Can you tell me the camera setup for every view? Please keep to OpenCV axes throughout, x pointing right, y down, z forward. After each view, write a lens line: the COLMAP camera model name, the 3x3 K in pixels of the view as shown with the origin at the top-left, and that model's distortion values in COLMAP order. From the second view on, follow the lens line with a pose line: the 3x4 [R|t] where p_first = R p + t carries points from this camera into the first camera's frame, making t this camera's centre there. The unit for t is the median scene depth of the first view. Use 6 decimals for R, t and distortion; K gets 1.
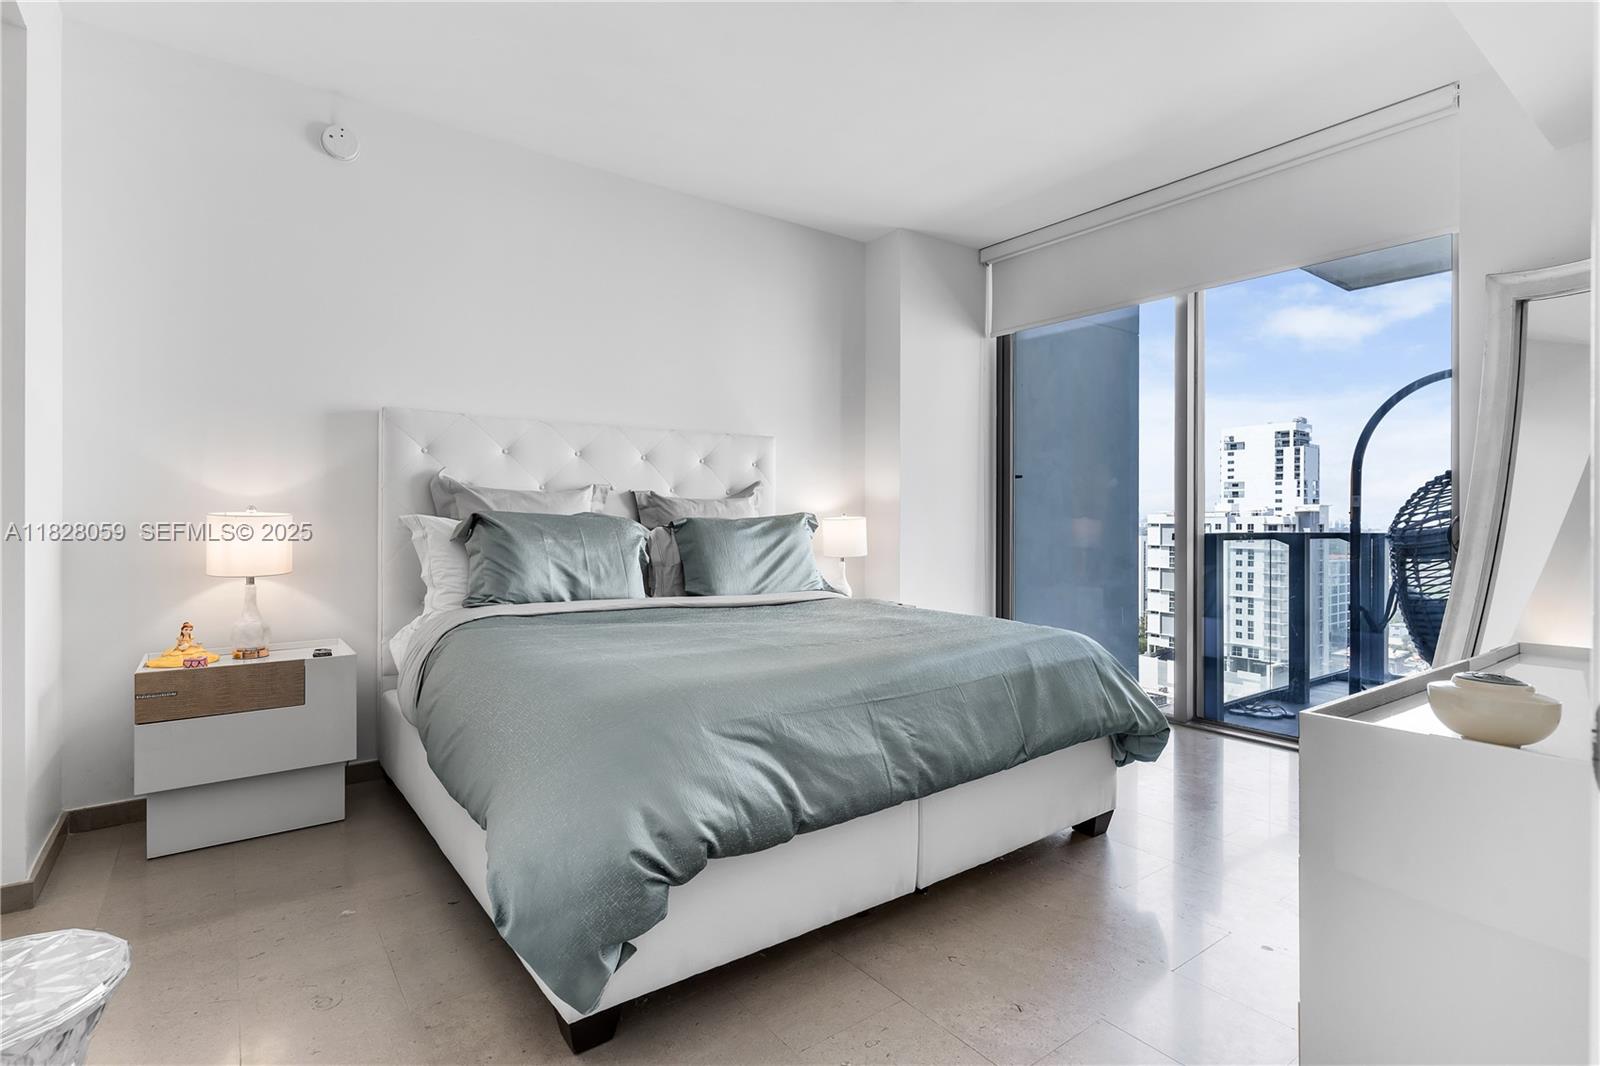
lens RADIAL K [[775.8, 0, 805.0], [0, 775.8, 520.9], [0, 0, 1]] dist [0.017718, 0.000058]
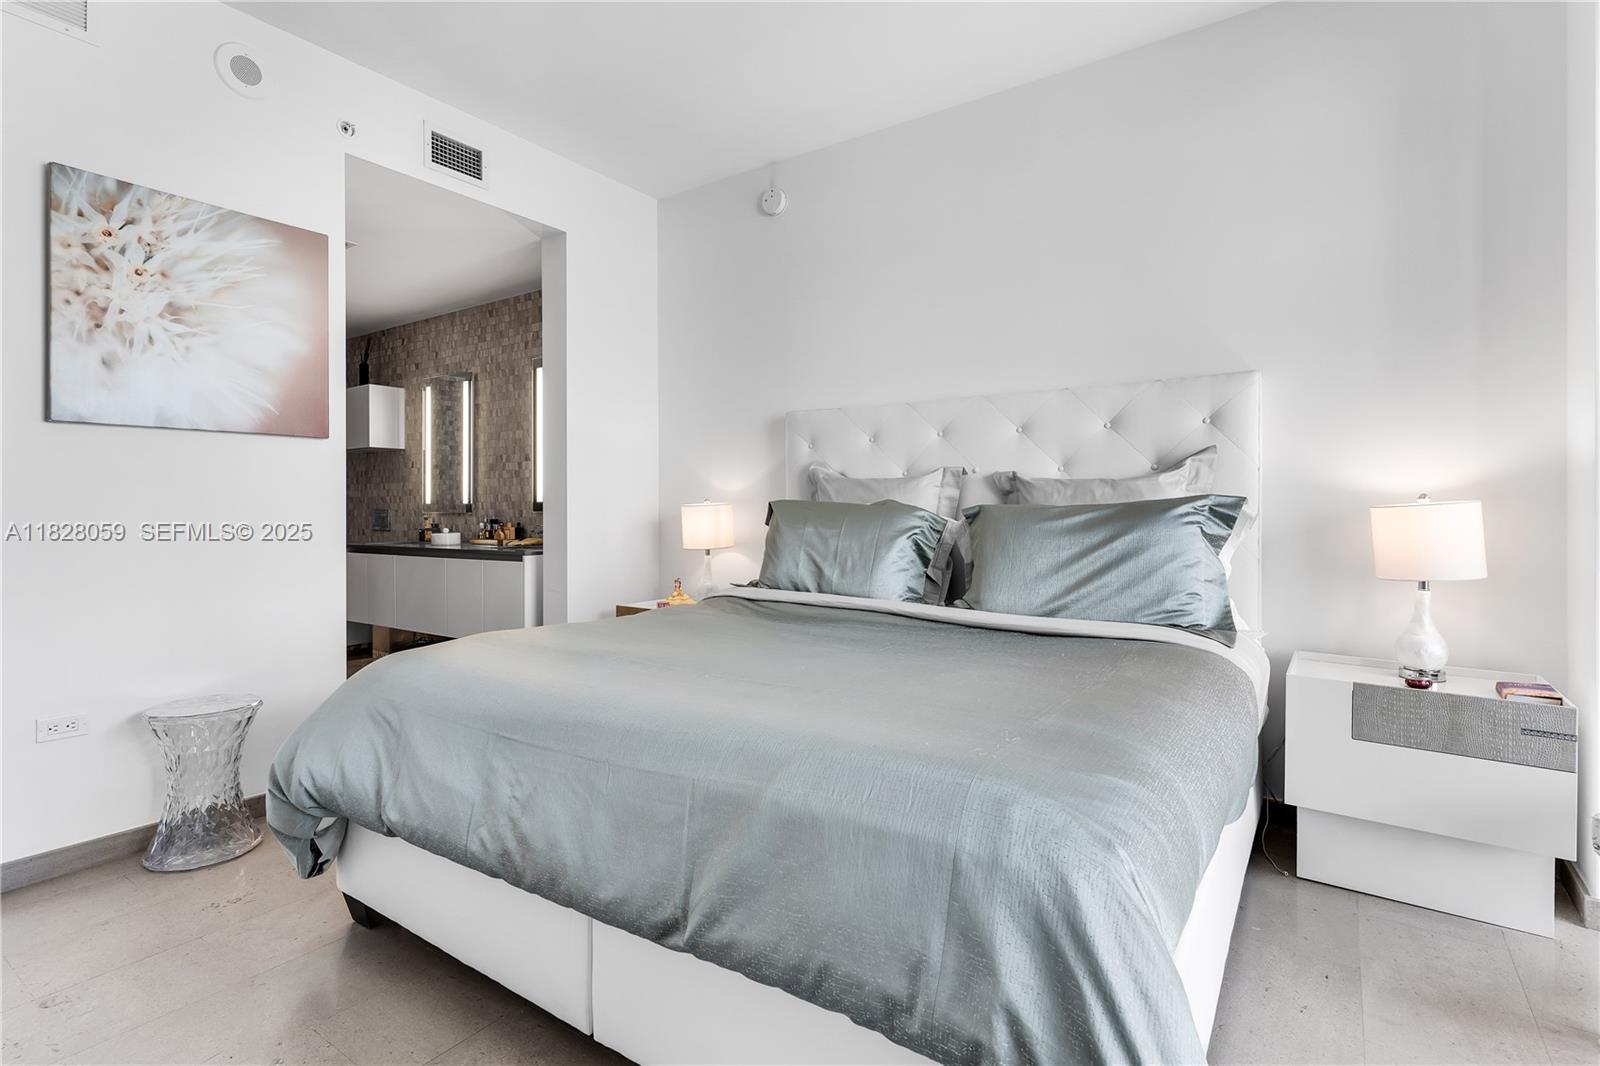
lens RADIAL K [[783.7, 0, 797.9], [0, 783.7, 515.6], [0, 0, 1]] dist [-0.000076, -0.000505]
pose [[0.314427, 0.004985, -0.949269, 0.529118], [-0.001080, 0.999987, 0.004894, 0.002979], [0.949281, -0.000513, 0.314428, 0.584372]]
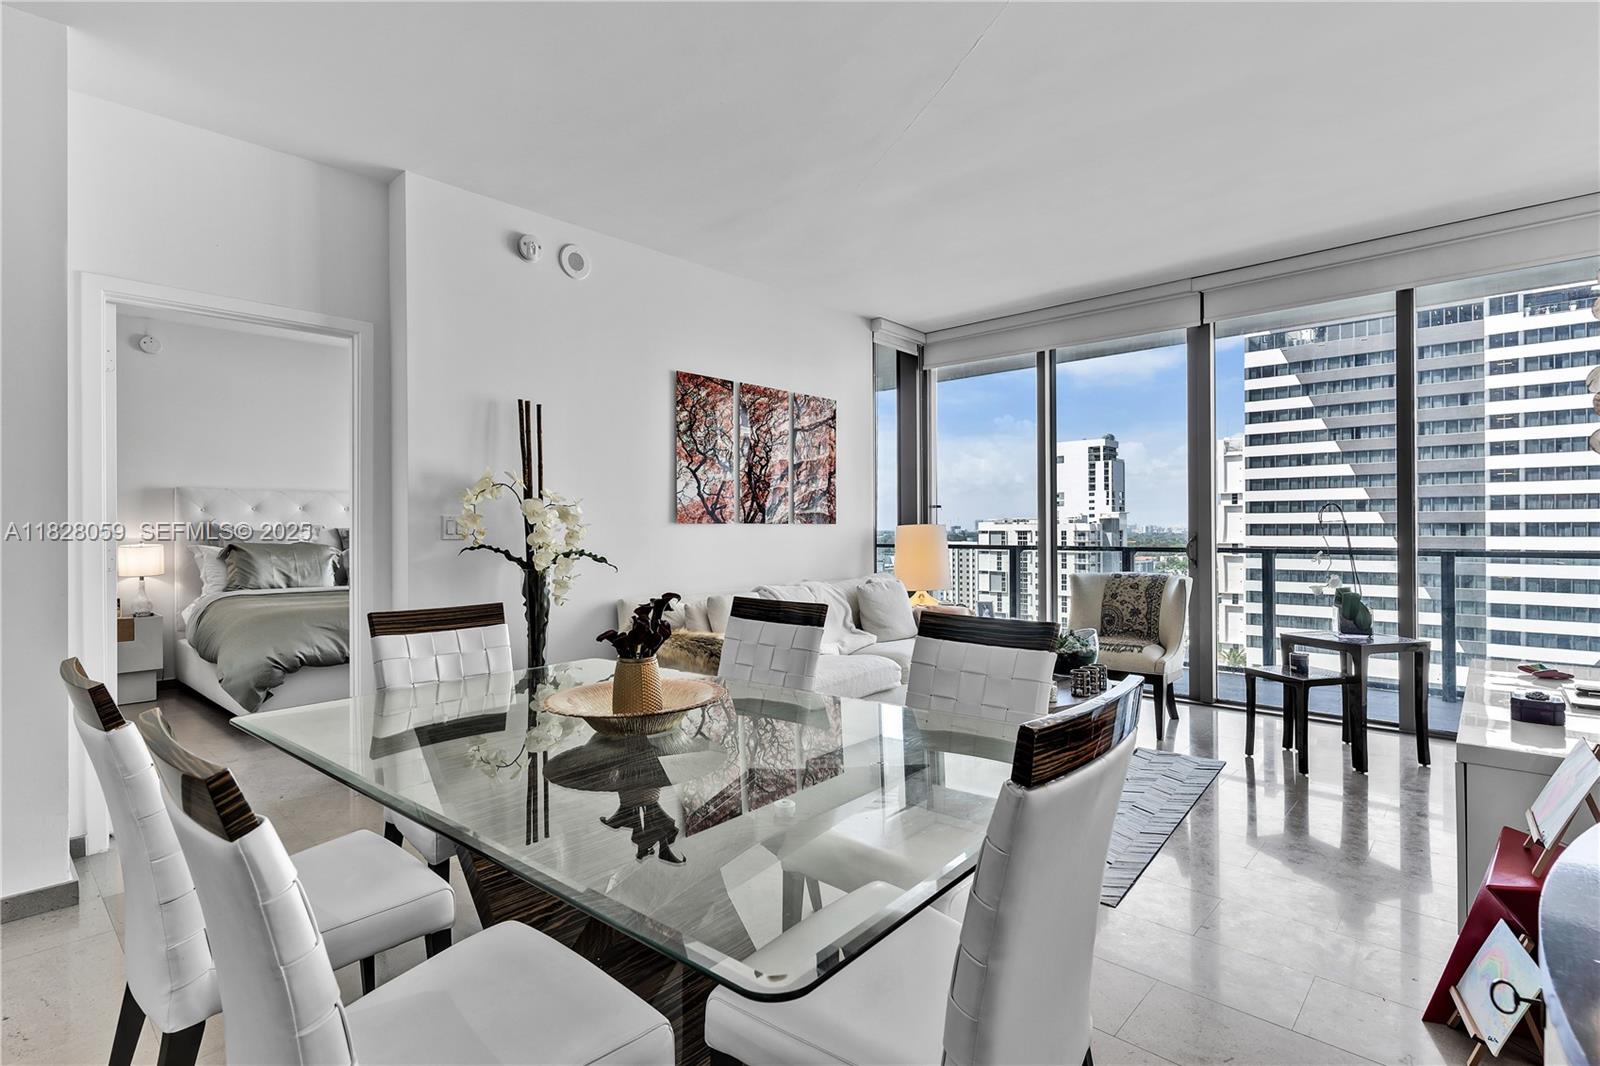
lens RADIAL K [[782.1, 0, 819.2], [0, 782.1, 523.7], [0, 0, 1]] dist [0.001661, 0.009568]
pose [[0.980591, -0.005669, 0.195983, 0.551580], [0.007090, 0.999953, -0.006550, -0.032693], [-0.195937, 0.007813, 0.980585, -1.057854]]
